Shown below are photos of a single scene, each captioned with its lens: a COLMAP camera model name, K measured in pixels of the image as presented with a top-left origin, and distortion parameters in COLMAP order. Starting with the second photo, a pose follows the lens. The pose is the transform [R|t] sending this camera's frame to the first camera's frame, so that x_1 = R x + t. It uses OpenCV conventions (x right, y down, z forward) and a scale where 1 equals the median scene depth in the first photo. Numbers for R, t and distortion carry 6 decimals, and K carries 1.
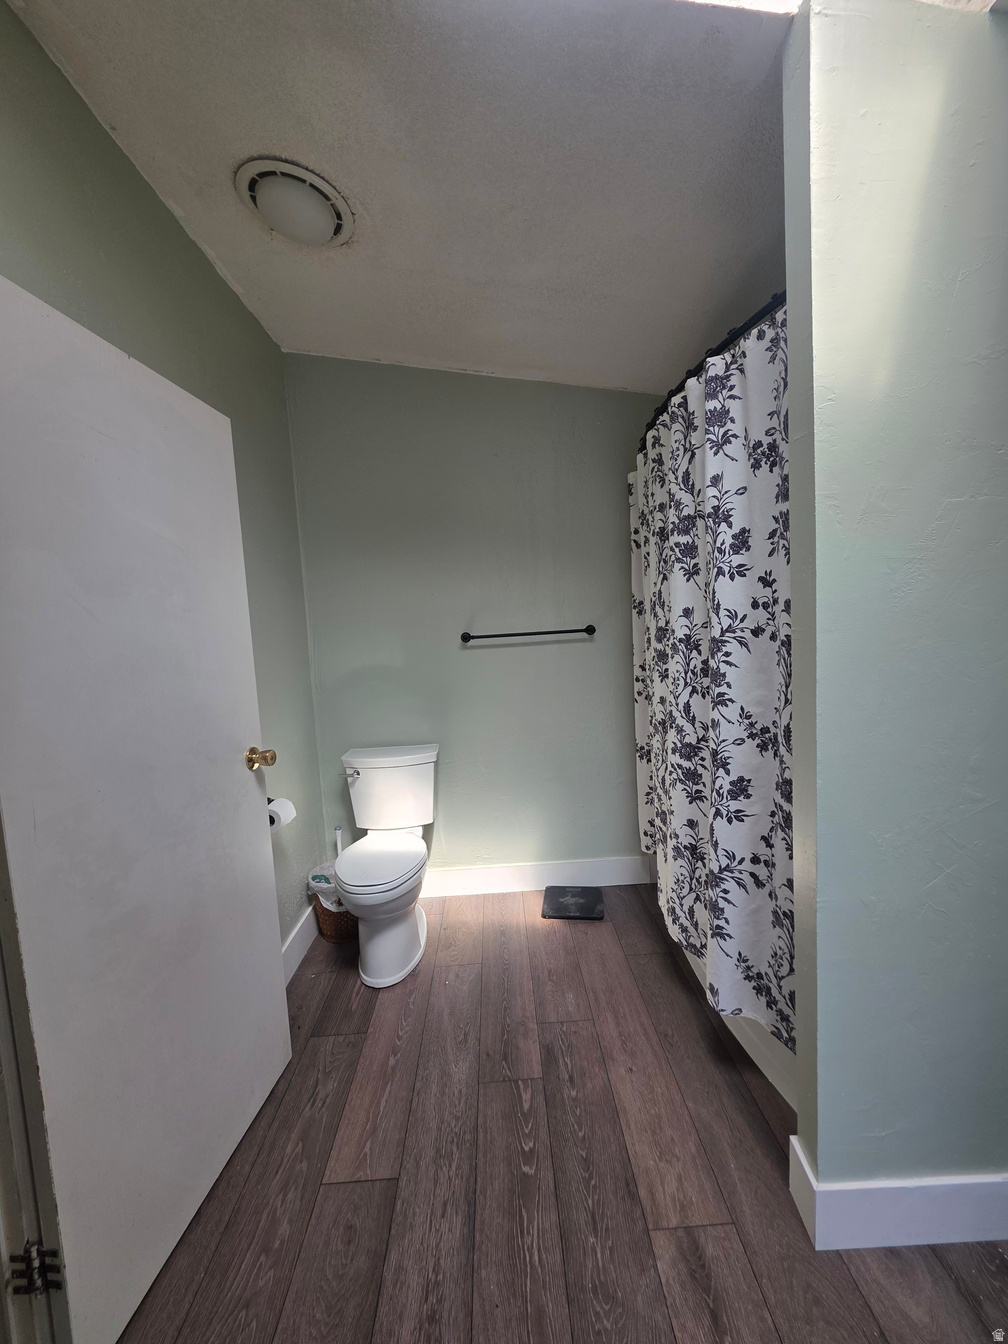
lens RADIAL K [[522.0, 0, 504.0], [0, 522.0, 672.0], [0, 0, 1]] dist [0.000829, 0.000213]
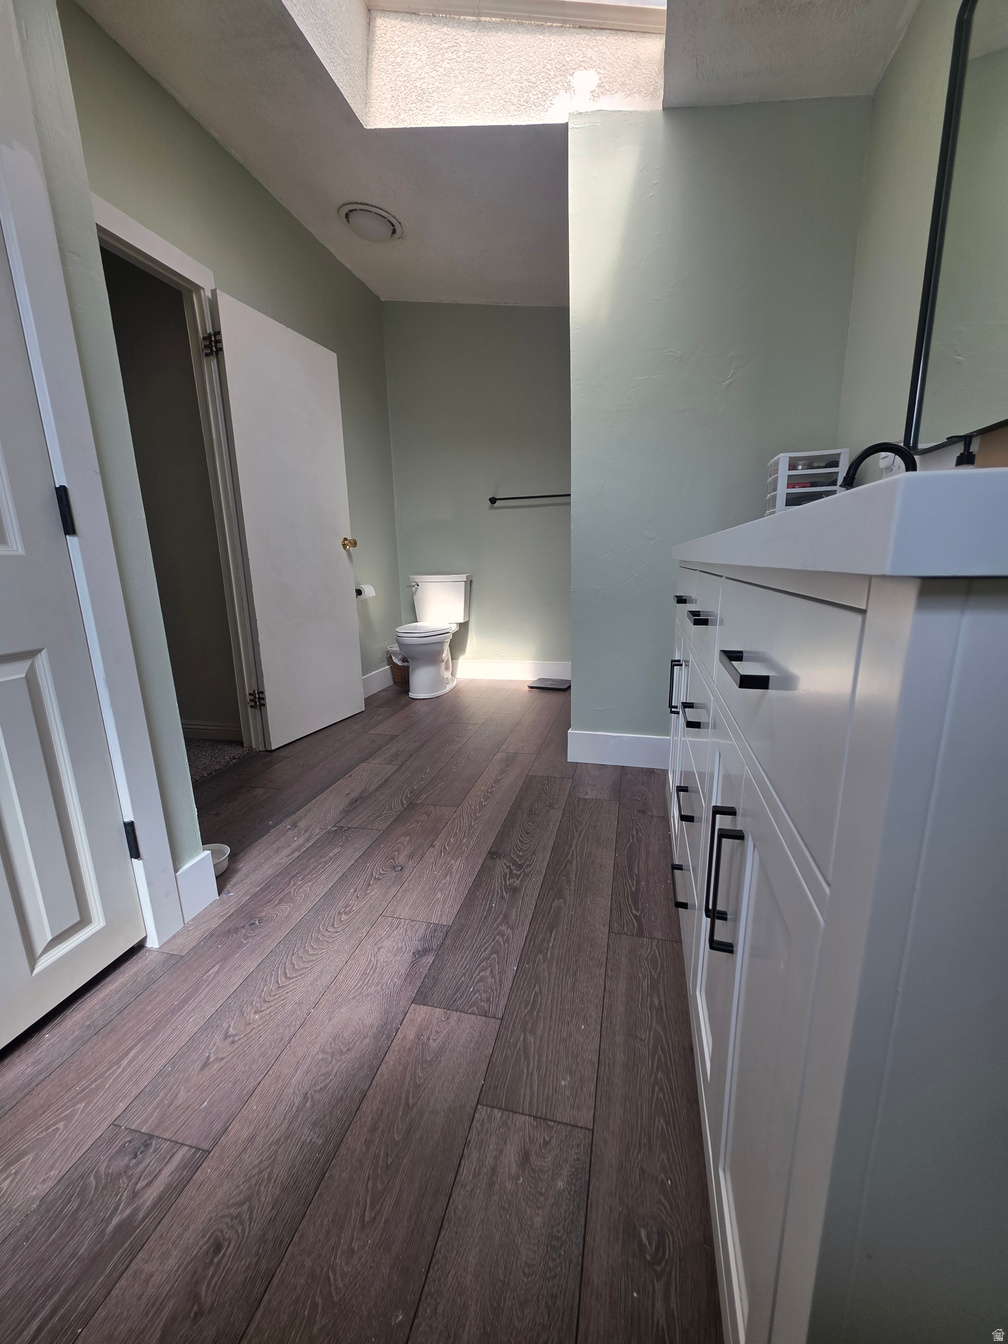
lens RADIAL K [[522.0, 0, 504.0], [0, 522.0, 672.0], [0, 0, 1]] dist [0.000829, 0.000213]
pose [[0.963893, 0.088508, -0.251151, 0.598073], [-0.054349, 0.988682, 0.139837, 0.330899], [0.260685, -0.121138, 0.957794, -0.737025]]
